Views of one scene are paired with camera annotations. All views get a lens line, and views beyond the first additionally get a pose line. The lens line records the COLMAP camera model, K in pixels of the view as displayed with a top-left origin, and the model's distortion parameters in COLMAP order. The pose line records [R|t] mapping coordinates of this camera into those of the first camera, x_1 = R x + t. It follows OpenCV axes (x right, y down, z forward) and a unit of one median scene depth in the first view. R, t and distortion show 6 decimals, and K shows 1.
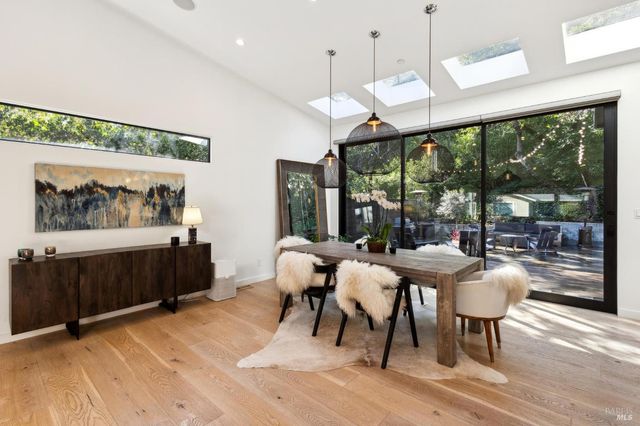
lens RADIAL K [[300.4, 0, 318.9], [0, 300.4, 202.6], [0, 0, 1]] dist [0.005384, -0.000452]
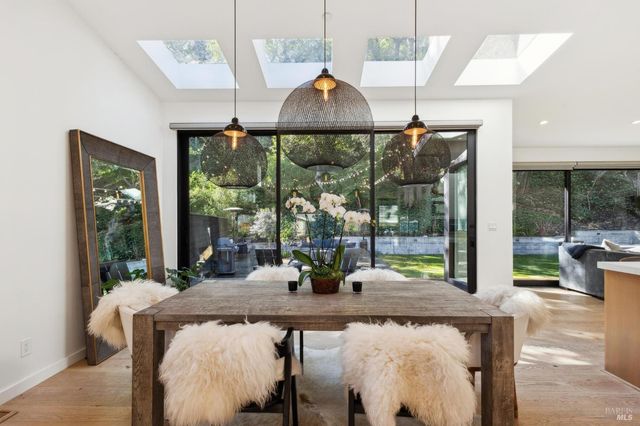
lens RADIAL K [[300.4, 0, 319.0], [0, 300.4, 221.5], [0, 0, 1]] dist [0.005384, -0.000452]
pose [[0.760829, -0.001727, 0.648950, -0.223937], [0.004375, 0.999987, -0.002468, 0.017259], [-0.648937, 0.004716, 0.760827, 0.521466]]
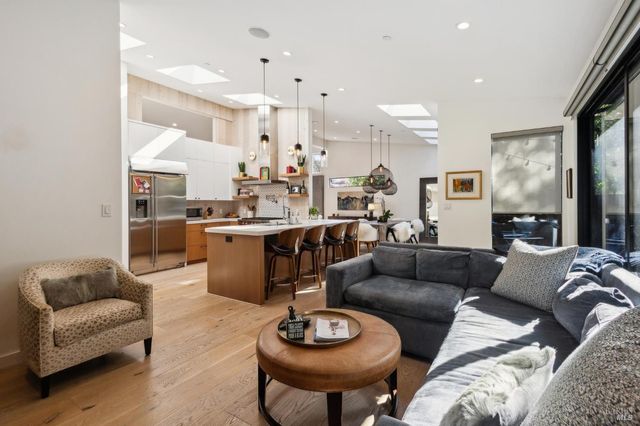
lens RADIAL K [[300.4, 0, 320.7], [0, 300.4, 206.5], [0, 0, 1]] dist [0.005384, -0.000452]
pose [[0.153461, 0.004209, -0.988146, 2.332546], [0.004301, 0.999979, 0.004928, 0.026416], [0.988145, -0.005006, 0.153440, 0.165903]]
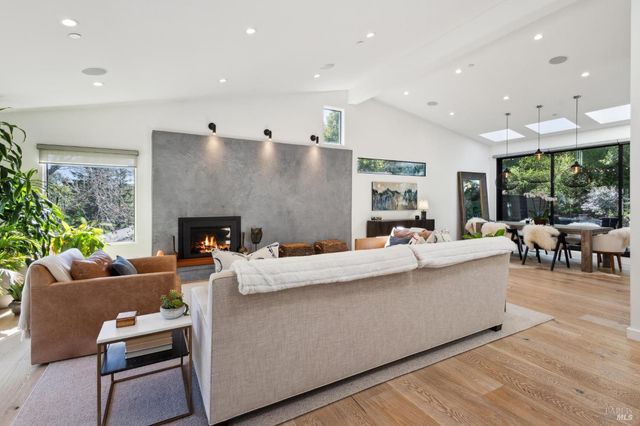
lens RADIAL K [[300.4, 0, 309.8], [0, 300.4, 201.5], [0, 0, 1]] dist [0.005384, -0.000452]
pose [[0.935695, -0.001566, -0.352808, -0.466269], [0.002536, 0.999994, 0.002289, 0.016644], [0.352802, -0.003036, 0.935693, -1.186888]]
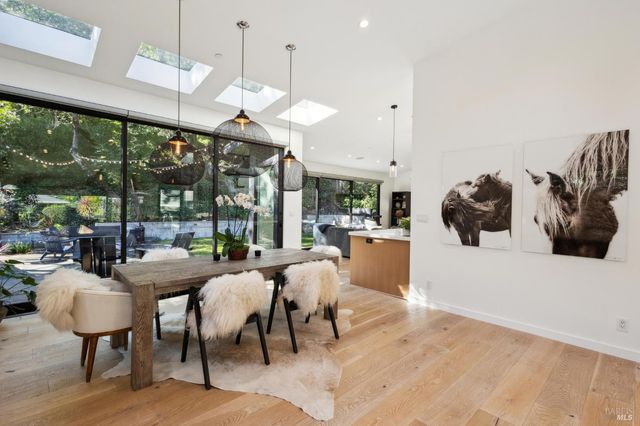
lens RADIAL K [[300.4, 0, 322.4], [0, 300.4, 211.9], [0, 0, 1]] dist [0.005384, -0.000452]
pose [[0.072294, -0.013651, 0.997290, -0.705329], [-0.013926, 0.999795, 0.014695, -0.000555], [-0.997286, -0.014951, 0.072089, 0.660527]]
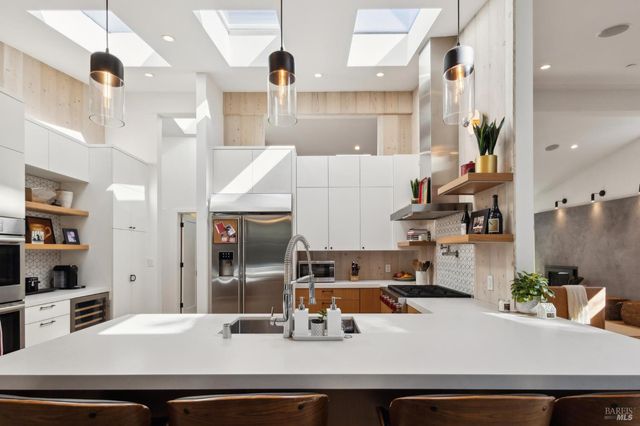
lens RADIAL K [[308.8, 0, 318.2], [0, 308.8, 251.0], [0, 0, 1]] dist [0.008167, 0.000750]
pose [[-0.755114, -0.002073, -0.655590, 1.282971], [-0.000018, 0.999995, -0.003140, -0.000617], [0.655594, -0.002359, -0.755110, 0.563023]]
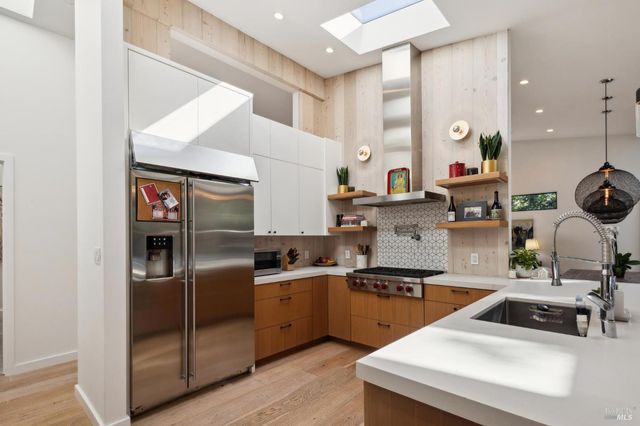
lens RADIAL K [[308.8, 0, 317.0], [0, 308.8, 240.0], [0, 0, 1]] dist [0.008167, 0.000750]
pose [[-0.028880, -0.001446, -0.999582, 1.436211], [0.007850, 0.999968, -0.001673, 0.011194], [0.999552, -0.007895, -0.028868, -0.108467]]
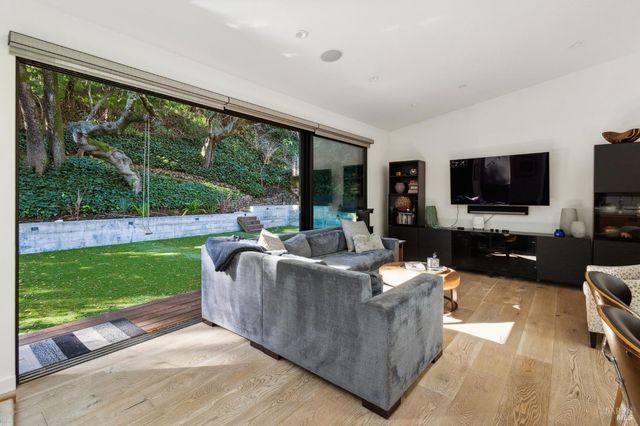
lens RADIAL K [[304.4, 0, 318.6], [0, 304.4, 196.7], [0, 0, 1]] dist [0.001133, -0.000265]
pose [[-0.039217, -0.001239, 0.999230, 0.866471], [0.000637, 0.999999, 0.001265, 0.011731], [-0.999231, 0.000686, -0.039216, 0.607605]]
